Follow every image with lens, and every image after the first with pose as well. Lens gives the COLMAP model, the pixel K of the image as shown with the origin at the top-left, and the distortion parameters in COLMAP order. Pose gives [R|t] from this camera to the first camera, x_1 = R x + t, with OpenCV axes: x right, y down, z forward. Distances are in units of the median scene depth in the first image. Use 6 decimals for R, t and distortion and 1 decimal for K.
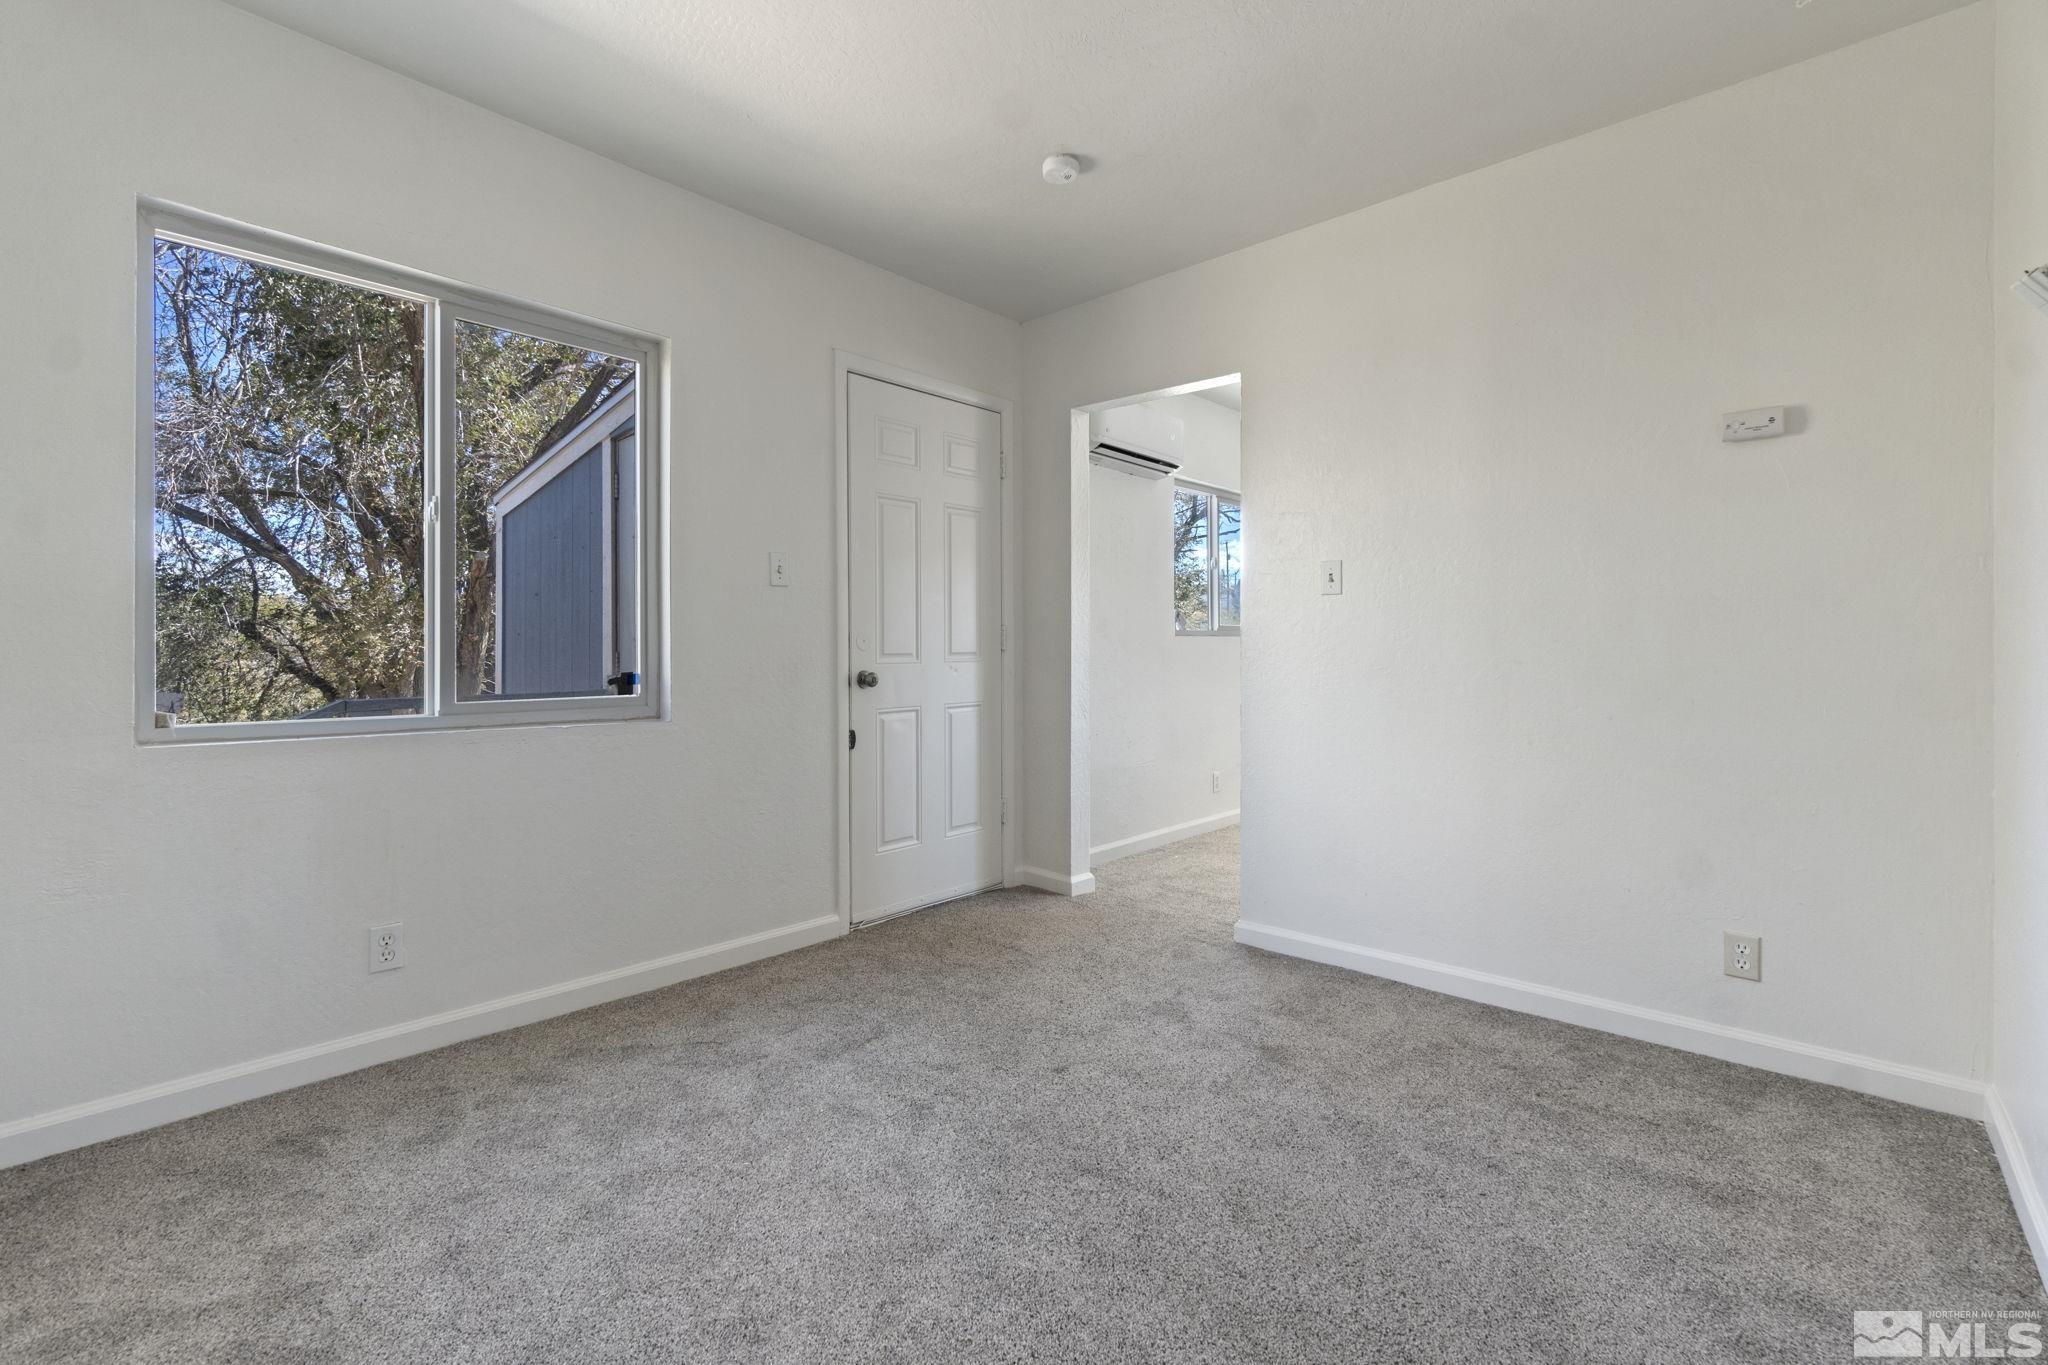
lens RADIAL K [[886.5, 0, 993.2], [0, 886.5, 653.5], [0, 0, 1]] dist [-0.019535, 0.005039]
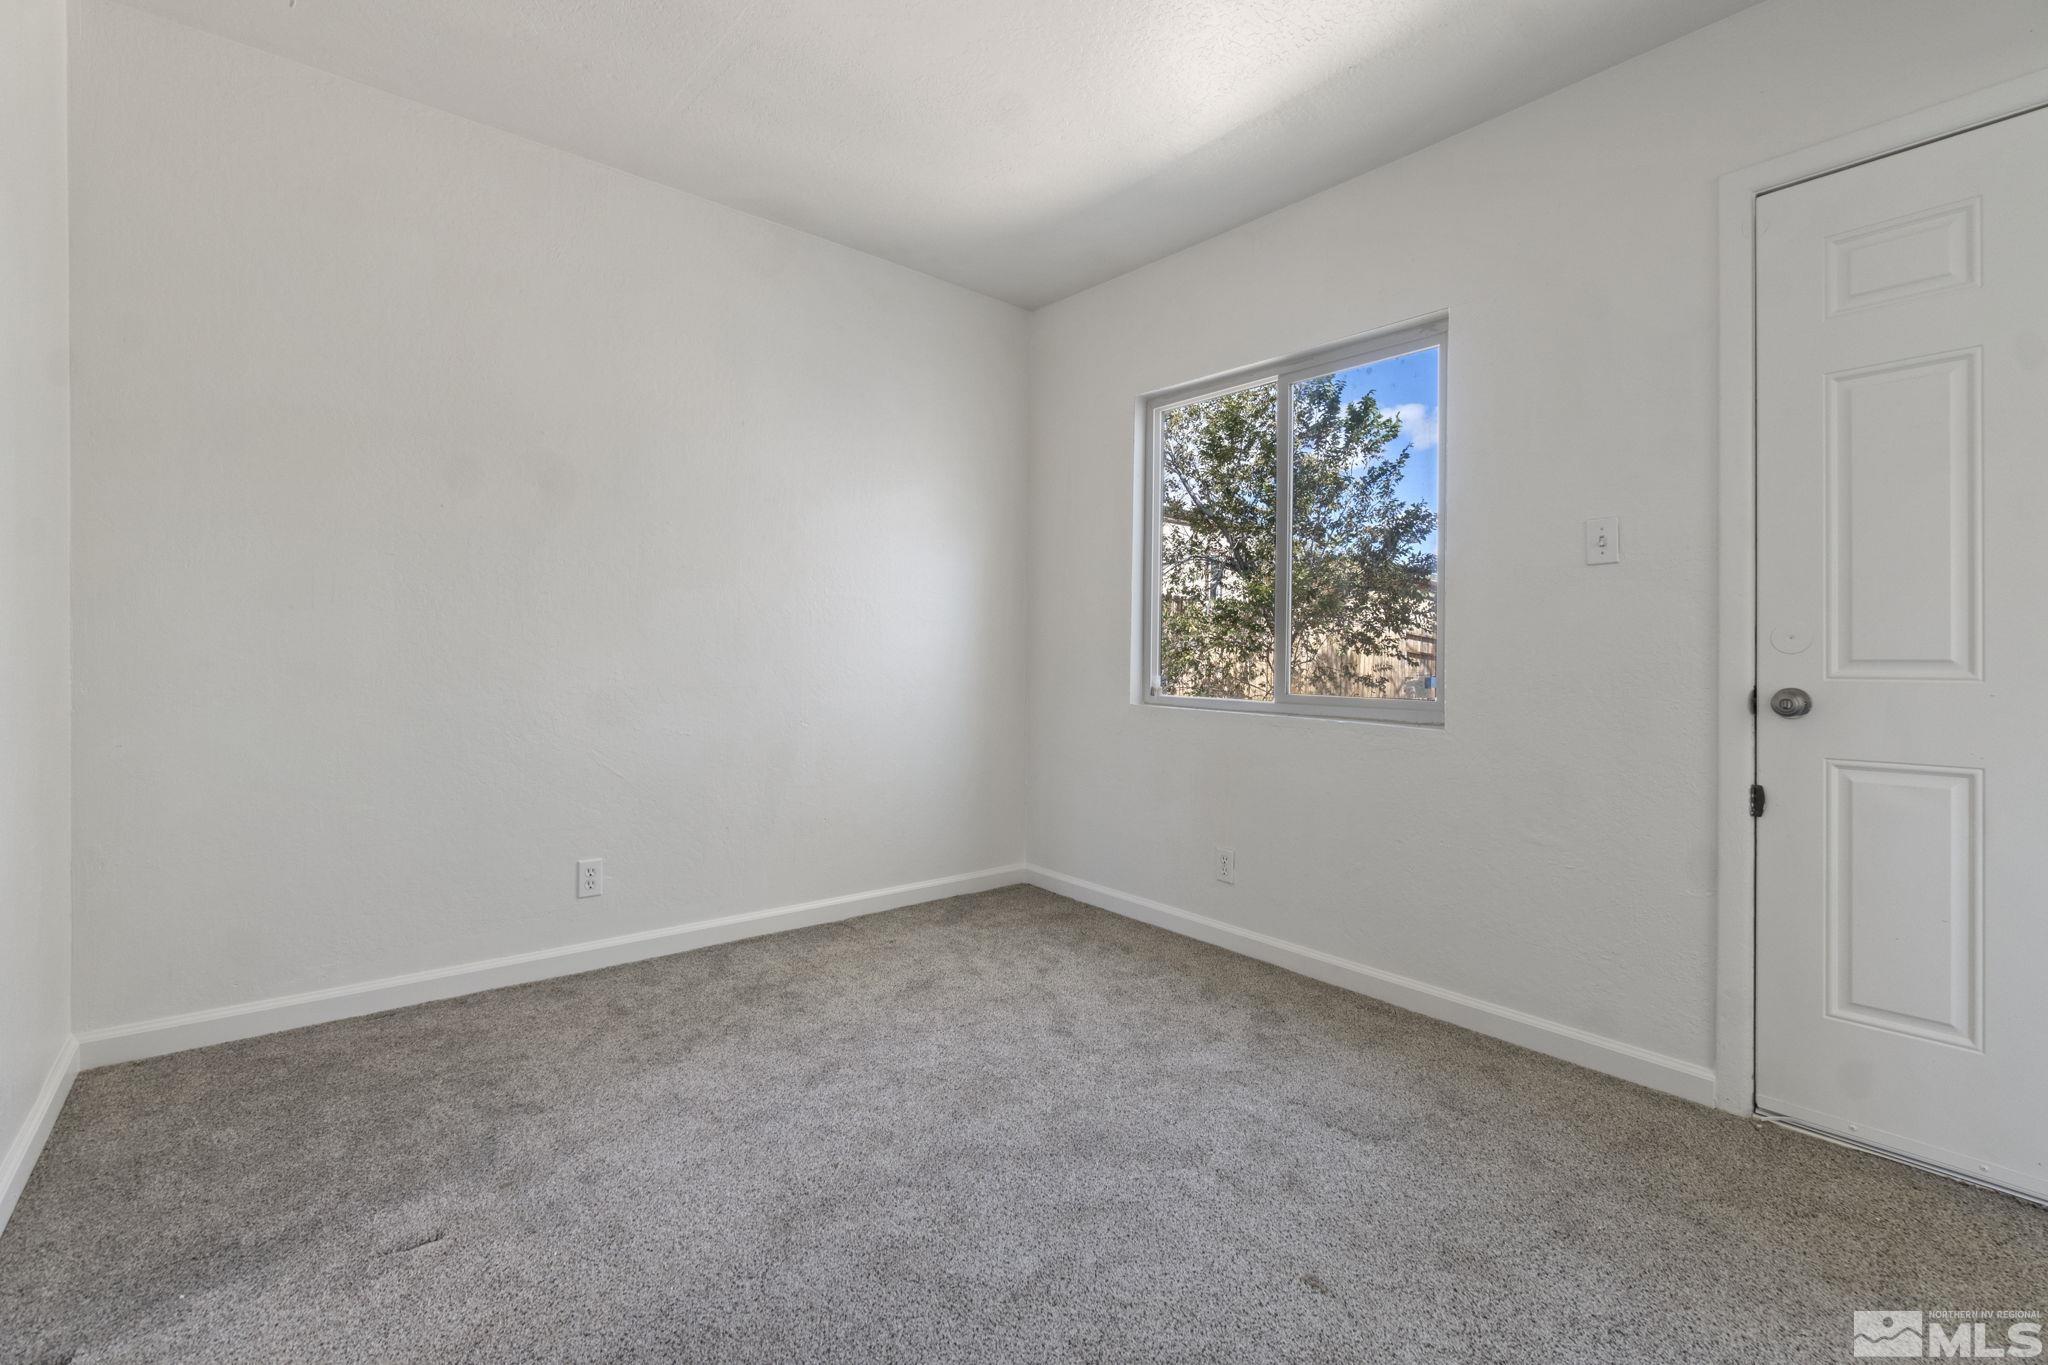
lens RADIAL K [[886.5, 0, 993.2], [0, 886.5, 653.5], [0, 0, 1]] dist [-0.019535, 0.005039]
pose [[-0.140894, -0.000605, -0.990025, 0.526144], [-0.013760, 0.999904, 0.001347, 0.003062], [0.989929, 0.013812, -0.140889, 0.588967]]
